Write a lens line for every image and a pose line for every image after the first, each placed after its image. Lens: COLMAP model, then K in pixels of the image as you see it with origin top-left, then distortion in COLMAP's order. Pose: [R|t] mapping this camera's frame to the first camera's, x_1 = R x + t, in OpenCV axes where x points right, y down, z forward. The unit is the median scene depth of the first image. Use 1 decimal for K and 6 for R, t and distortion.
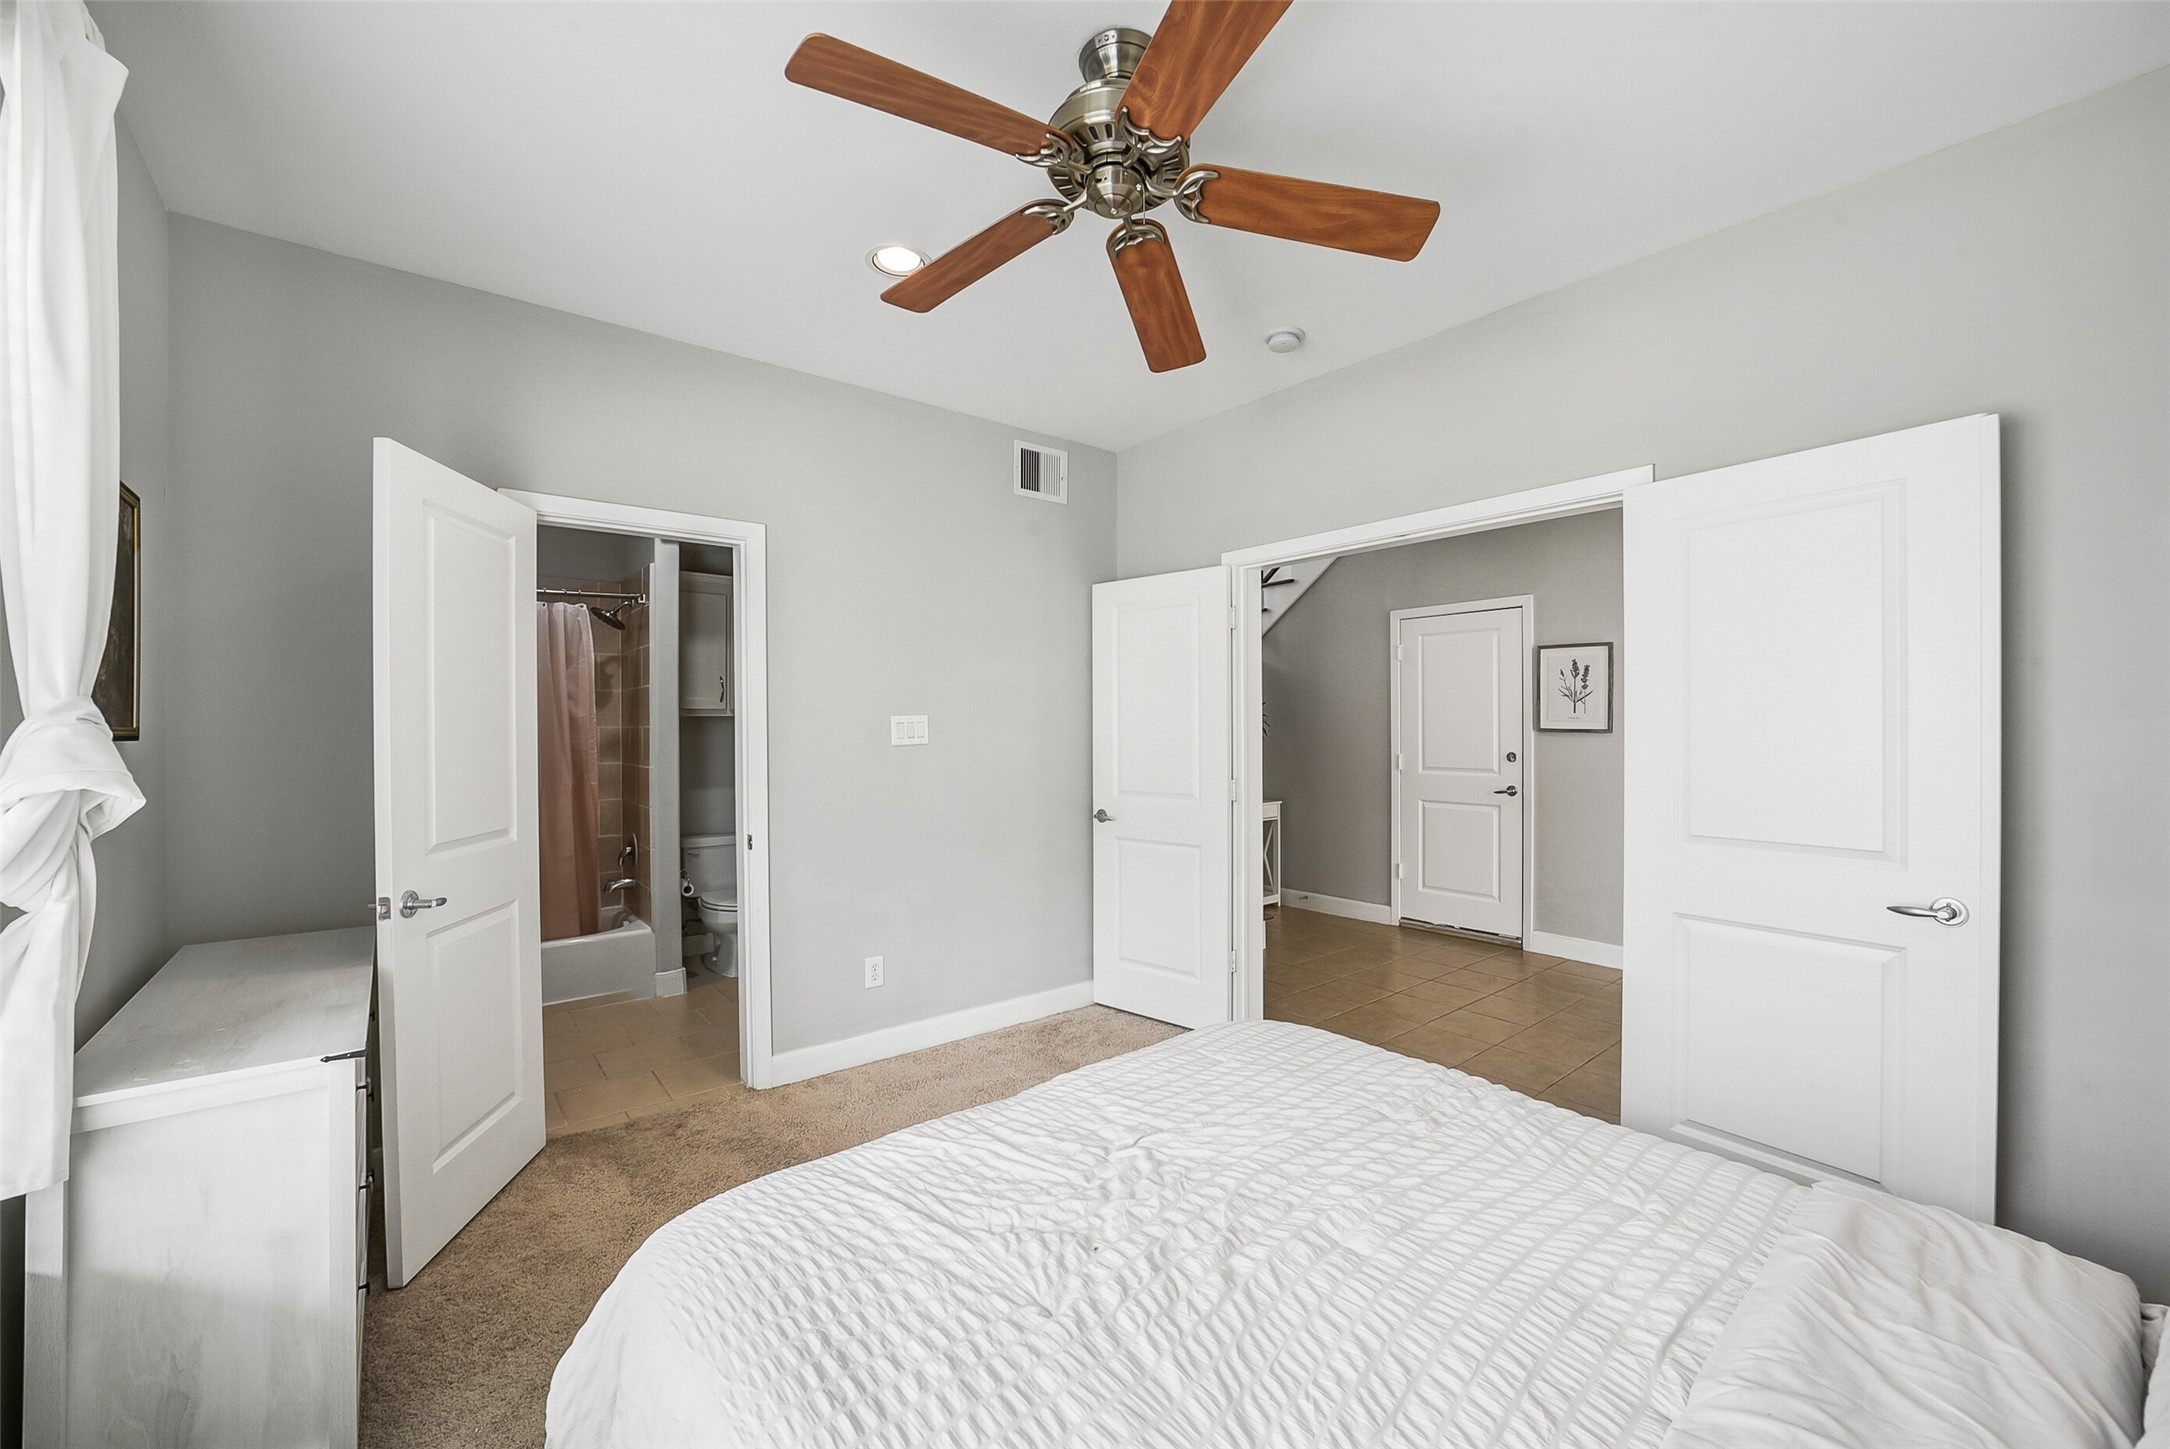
lens RADIAL K [[881.1, 0, 1085.0], [0, 881.1, 724.5], [0, 0, 1]] dist [-0.000596, -0.000024]
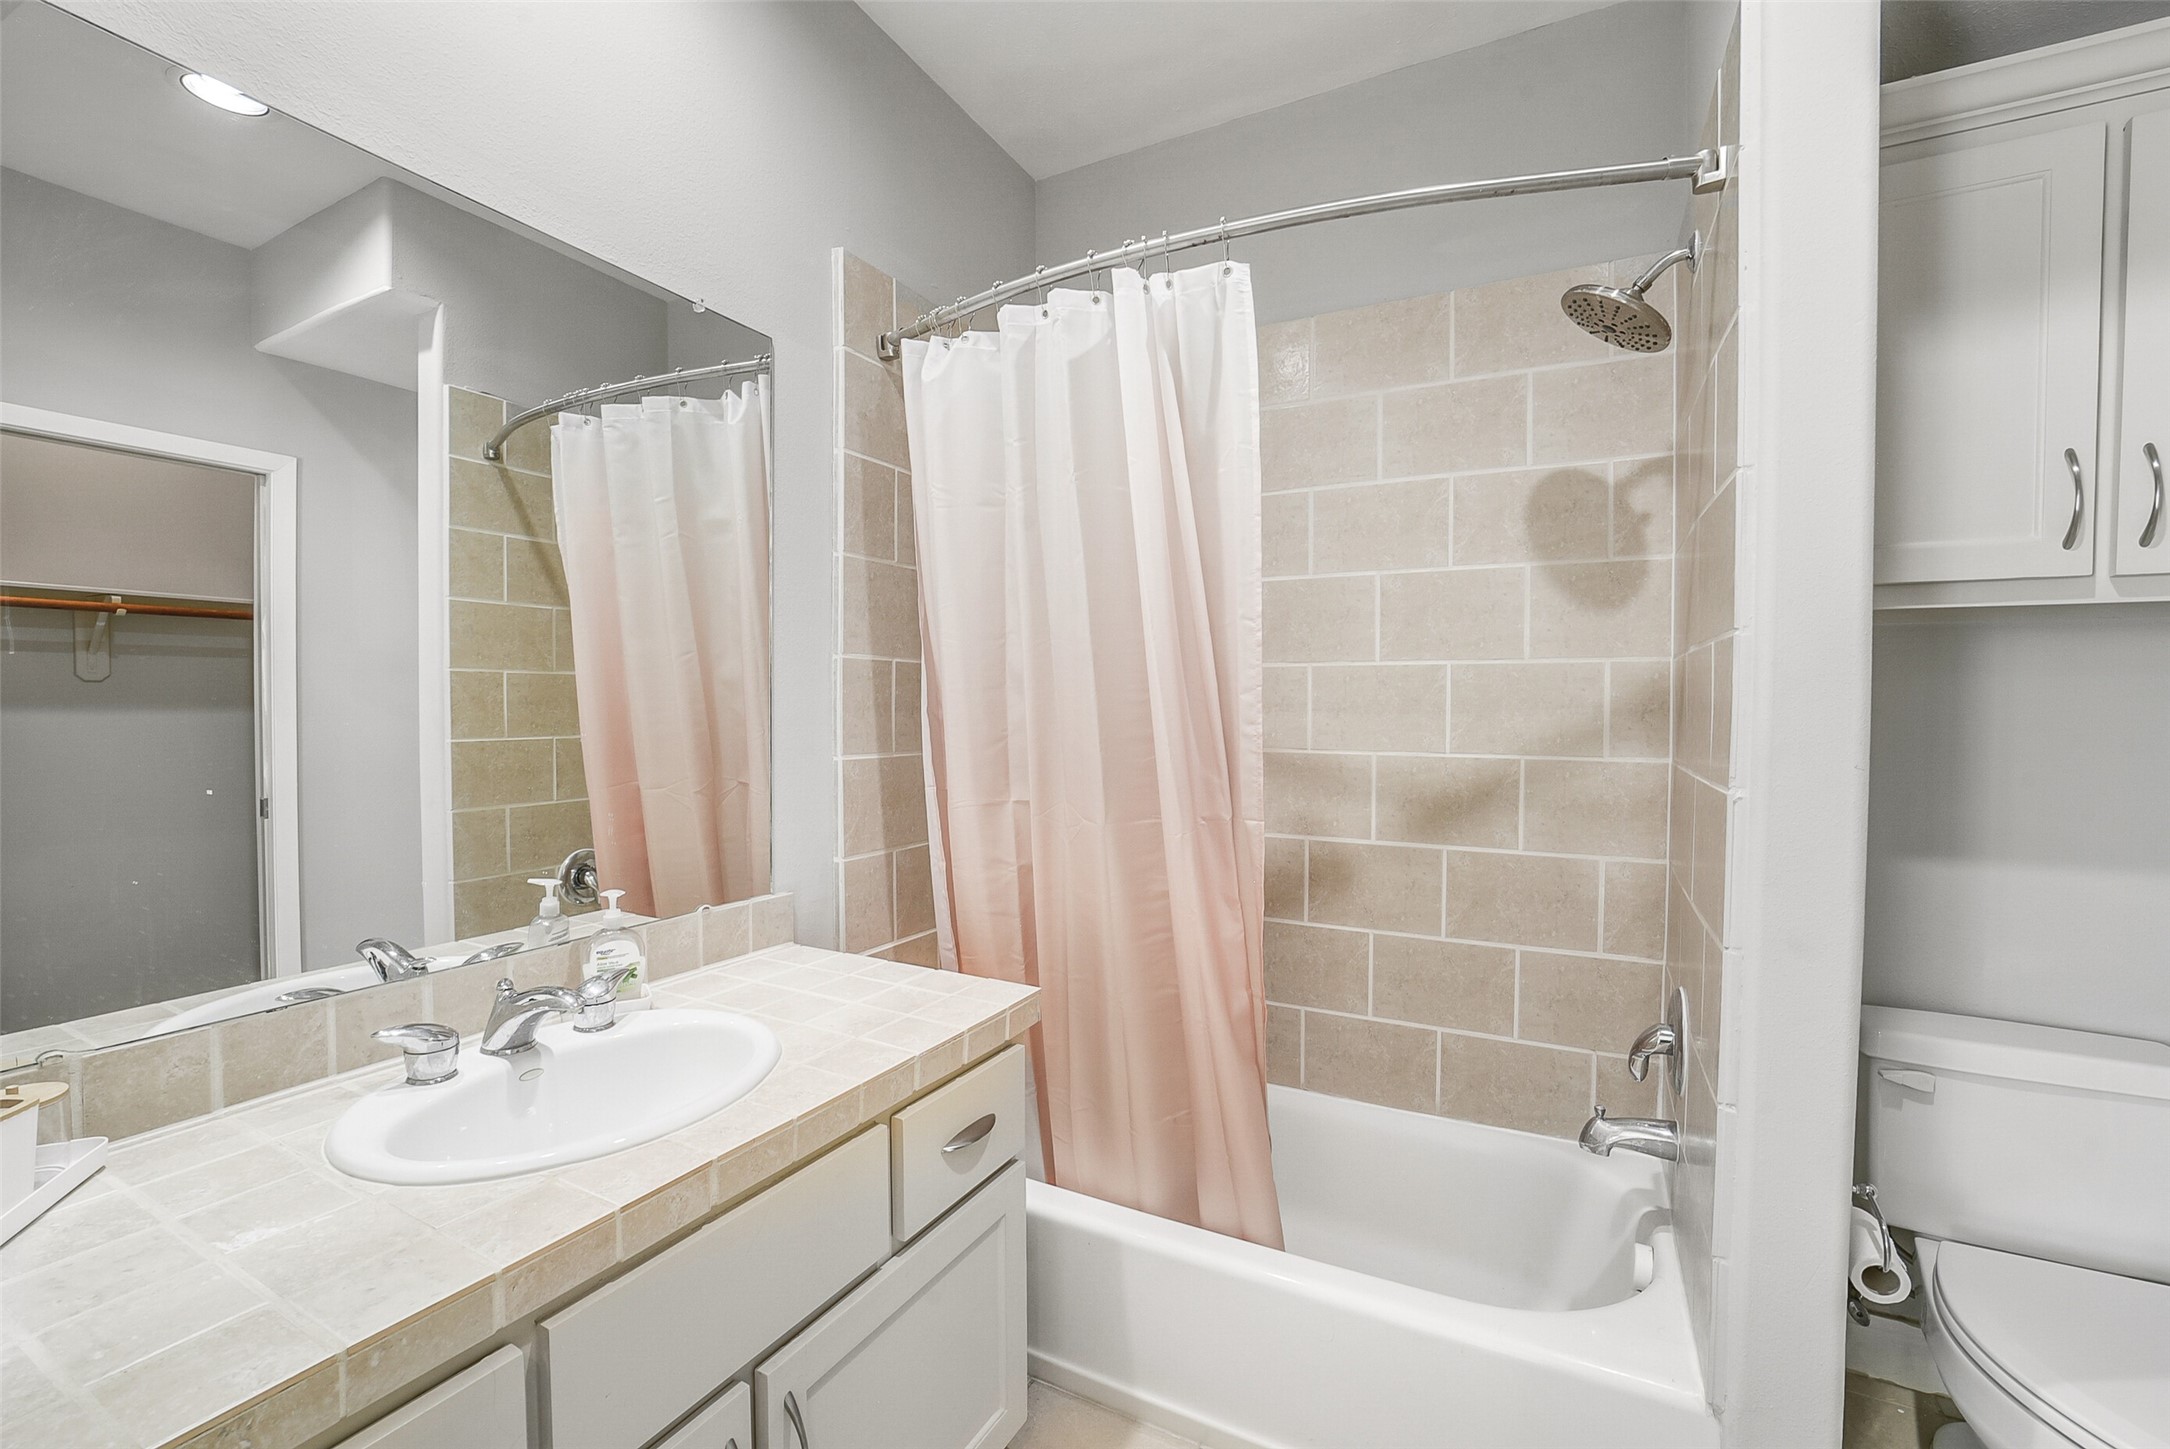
lens RADIAL K [[886.3, 0, 1085.0], [0, 886.3, 724.5], [0, 0, 1]] dist [-0.018438, -0.000034]
pose [[0.397015, 0.029057, -0.917352, -0.300058], [-0.008508, 0.999572, 0.027979, 0.021087], [0.917773, -0.003303, 0.397093, 0.652186]]
